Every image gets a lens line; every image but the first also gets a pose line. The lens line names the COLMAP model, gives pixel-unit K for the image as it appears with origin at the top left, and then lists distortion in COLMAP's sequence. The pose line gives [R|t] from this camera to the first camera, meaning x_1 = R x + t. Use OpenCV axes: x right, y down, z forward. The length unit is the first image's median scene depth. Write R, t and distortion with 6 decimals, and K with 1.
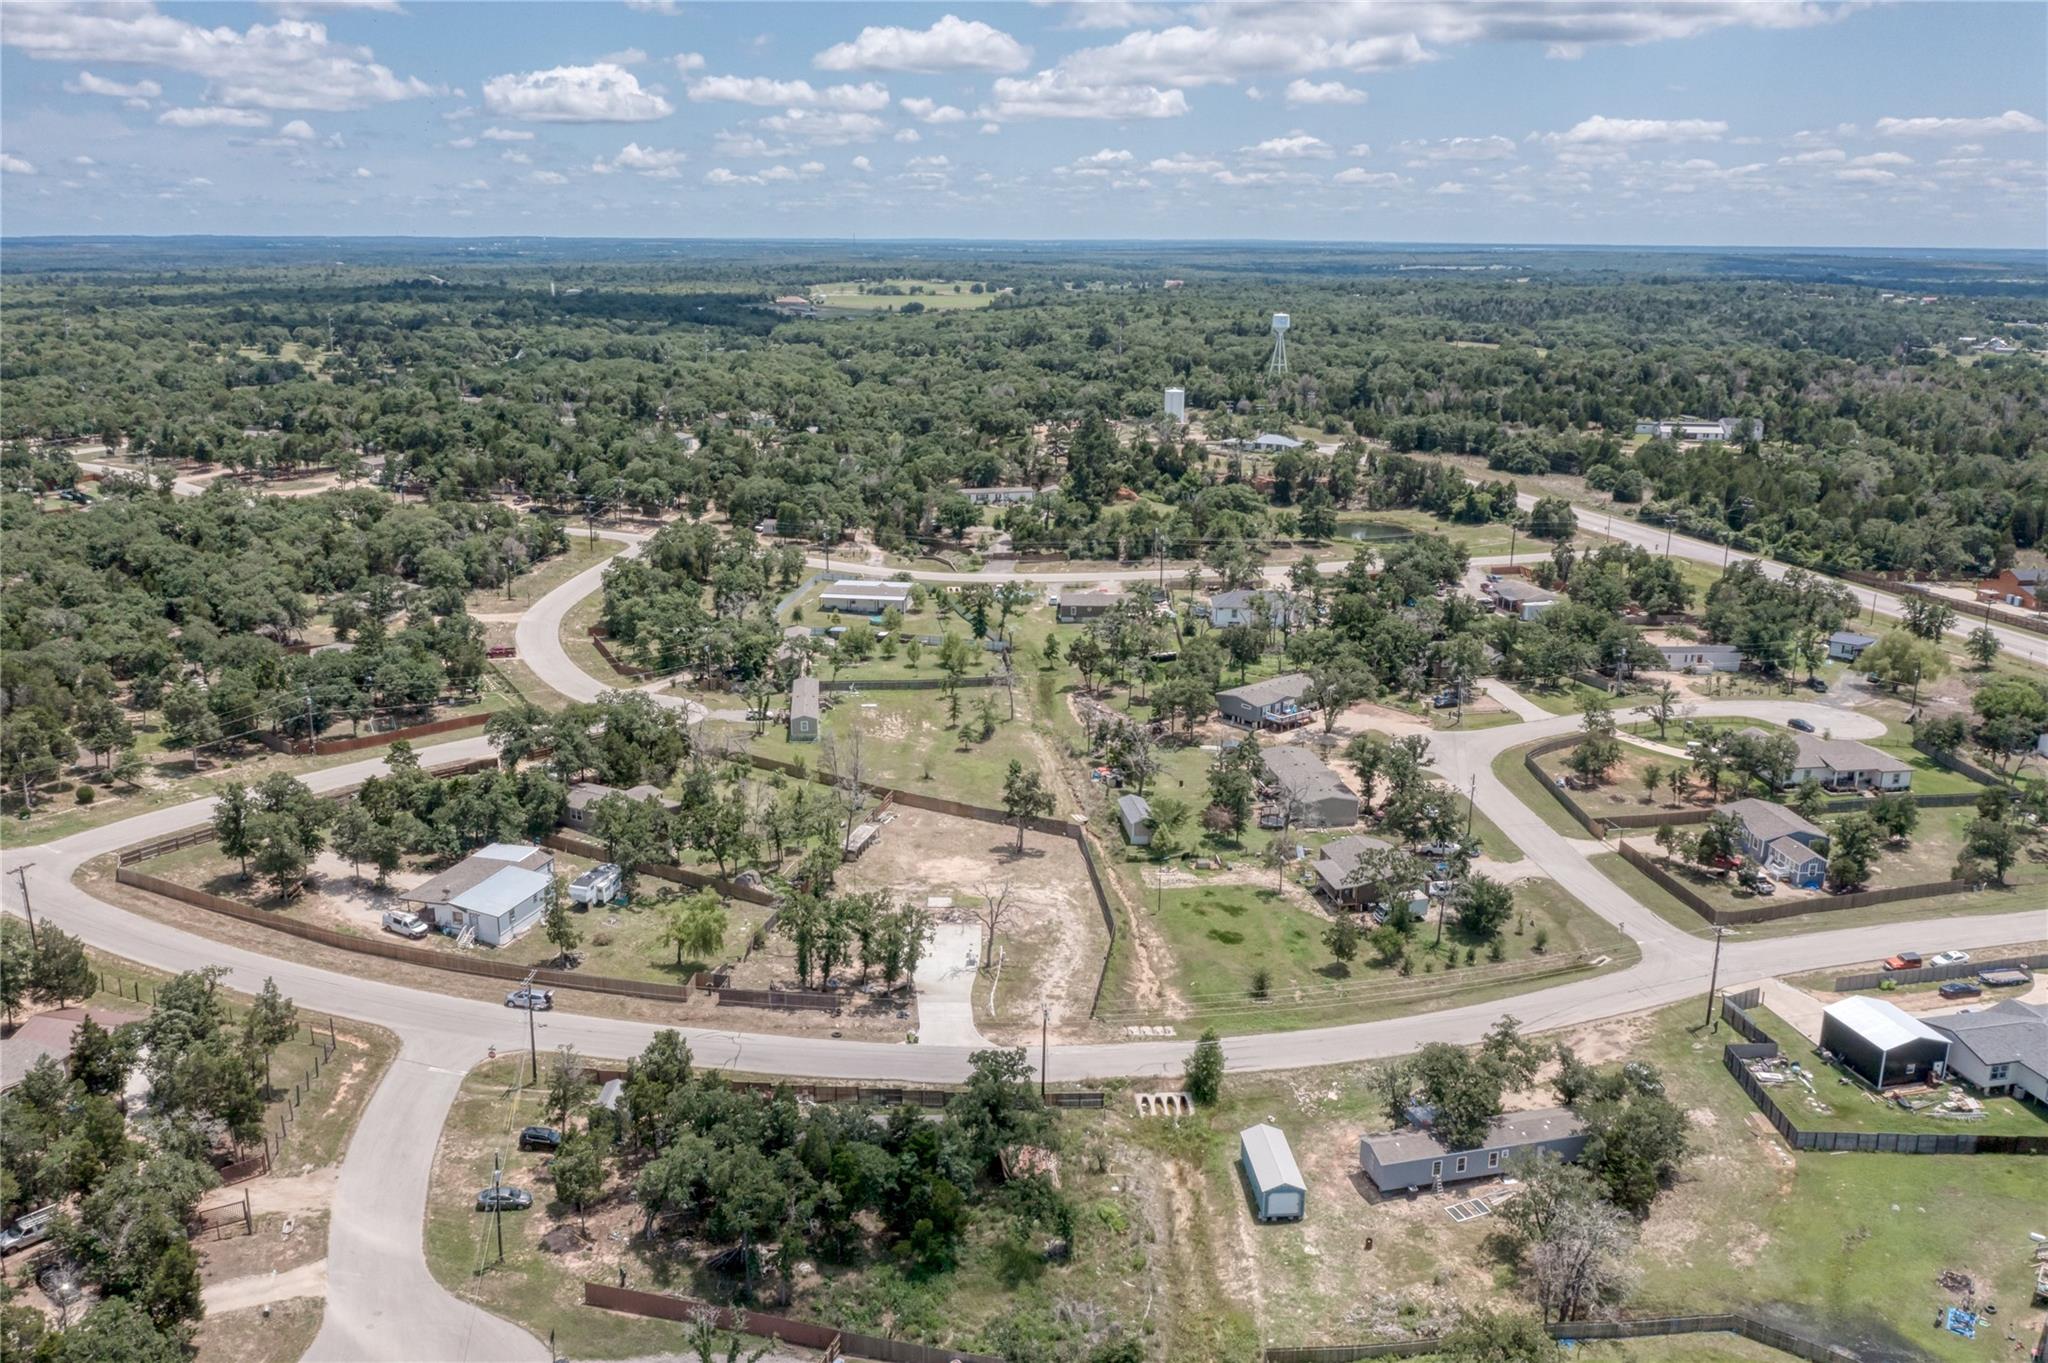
lens RADIAL K [[1611.8, 0, 1021.4], [0, 1611.8, 700.0], [0, 0, 1]] dist [-0.021666, 0.000807]
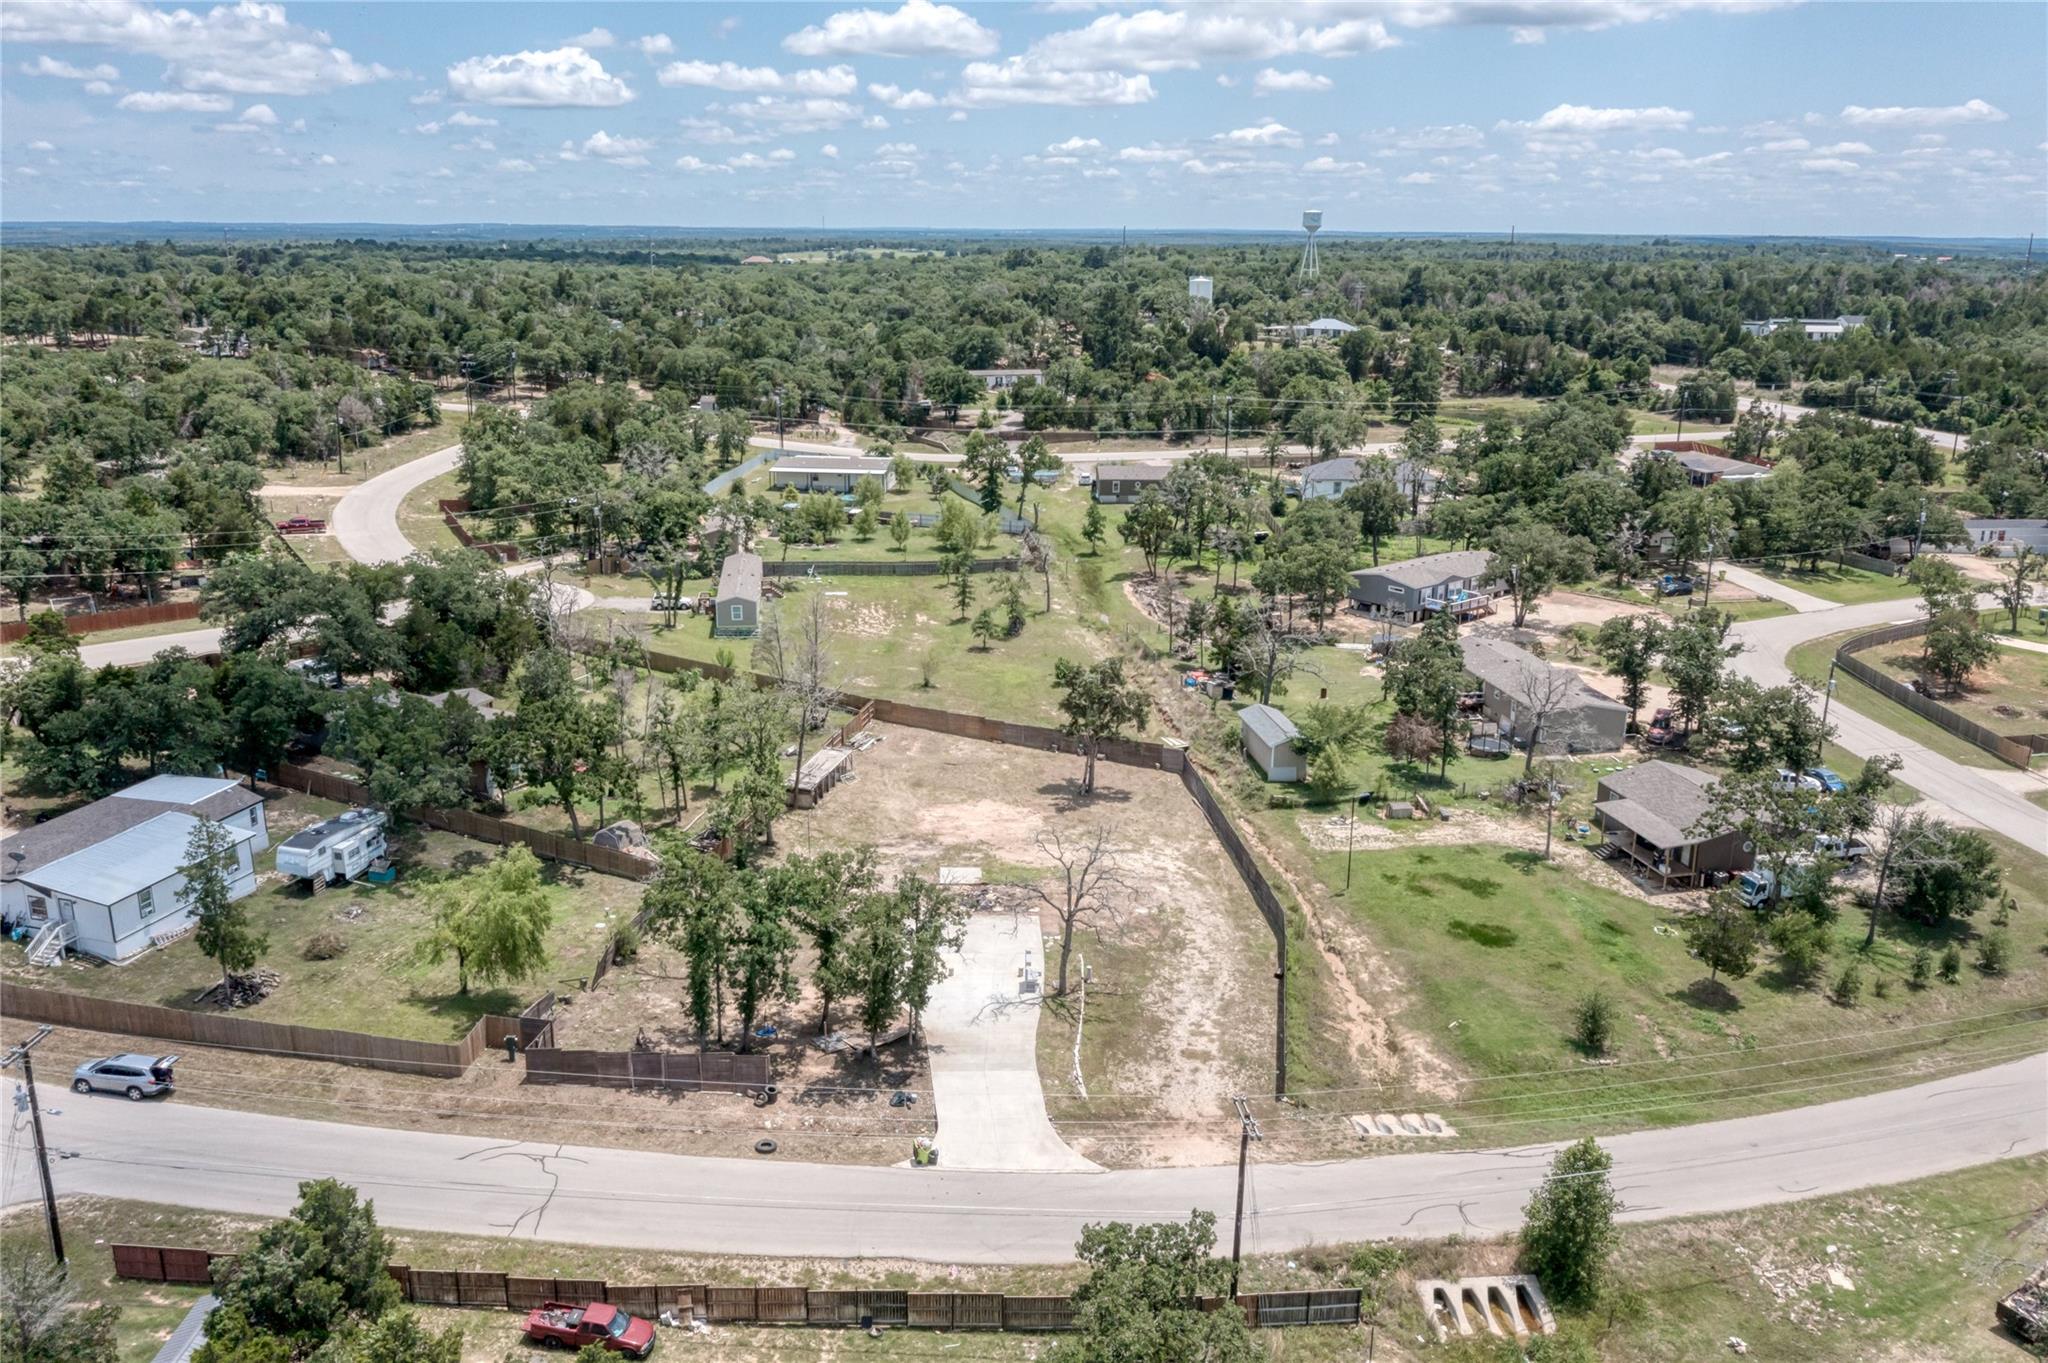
lens RADIAL K [[1611.8, 0, 1021.1], [0, 1611.8, 686.1], [0, 0, 1]] dist [-0.021666, 0.000807]
pose [[0.999836, -0.003934, 0.017655, -0.036514], [0.003982, 0.999988, -0.002684, 0.056584], [-0.017644, 0.002754, 0.999841, 0.405818]]
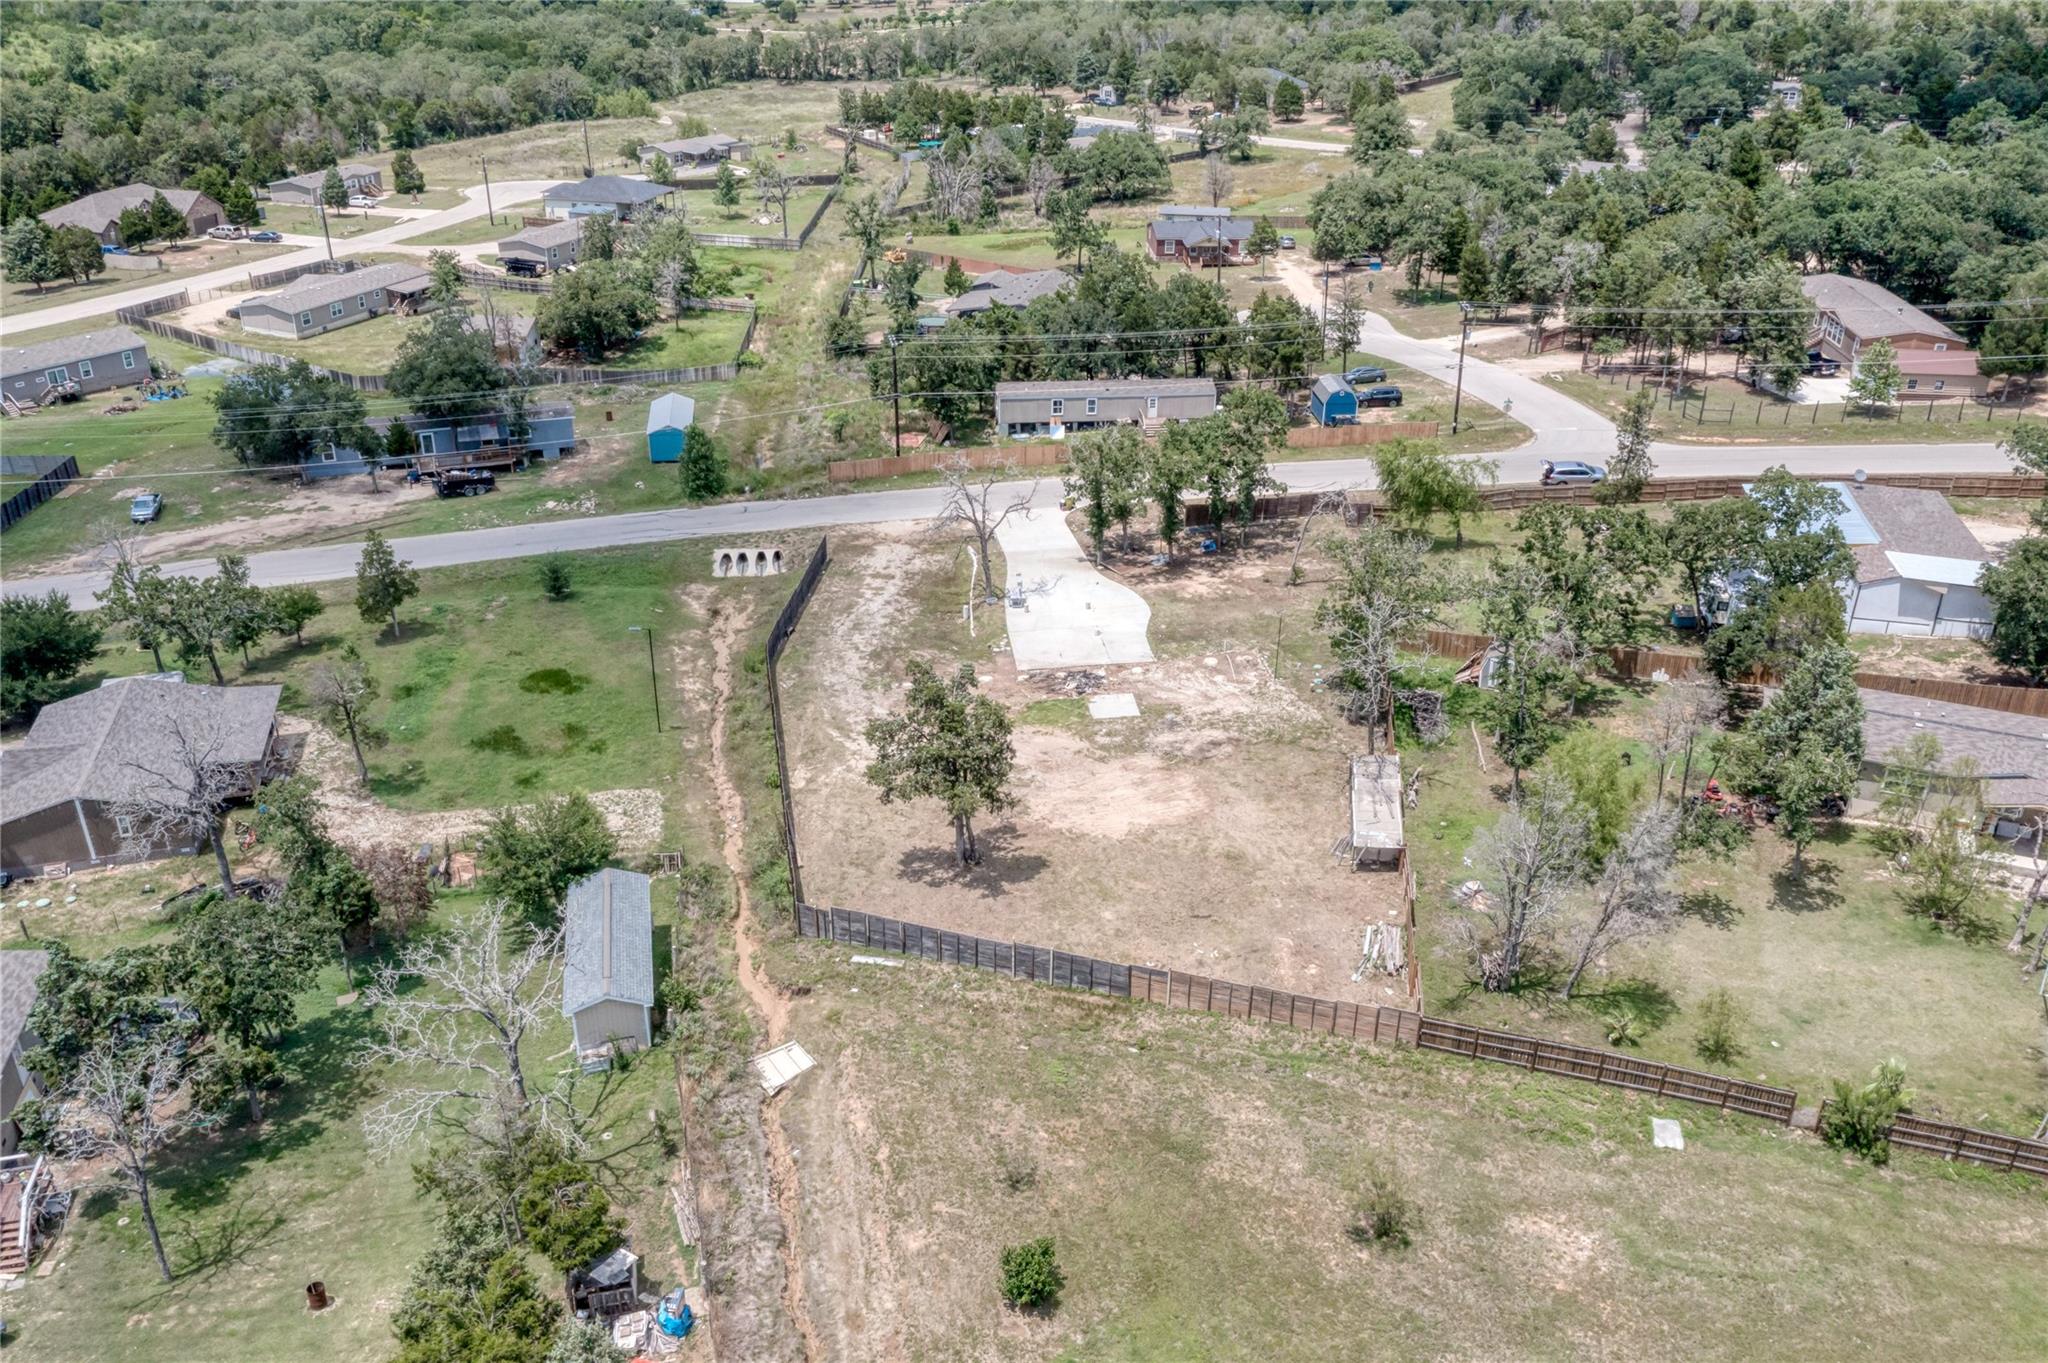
lens RADIAL K [[1611.8, 0, 1021.8], [0, 1611.8, 677.0], [0, 0, 1]] dist [-0.021666, 0.000807]
pose [[-0.996217, 0.024212, -0.083459, 0.016395], [-0.039469, 0.729559, 0.682778, -0.199171], [0.077420, 0.683489, -0.725843, 1.254508]]
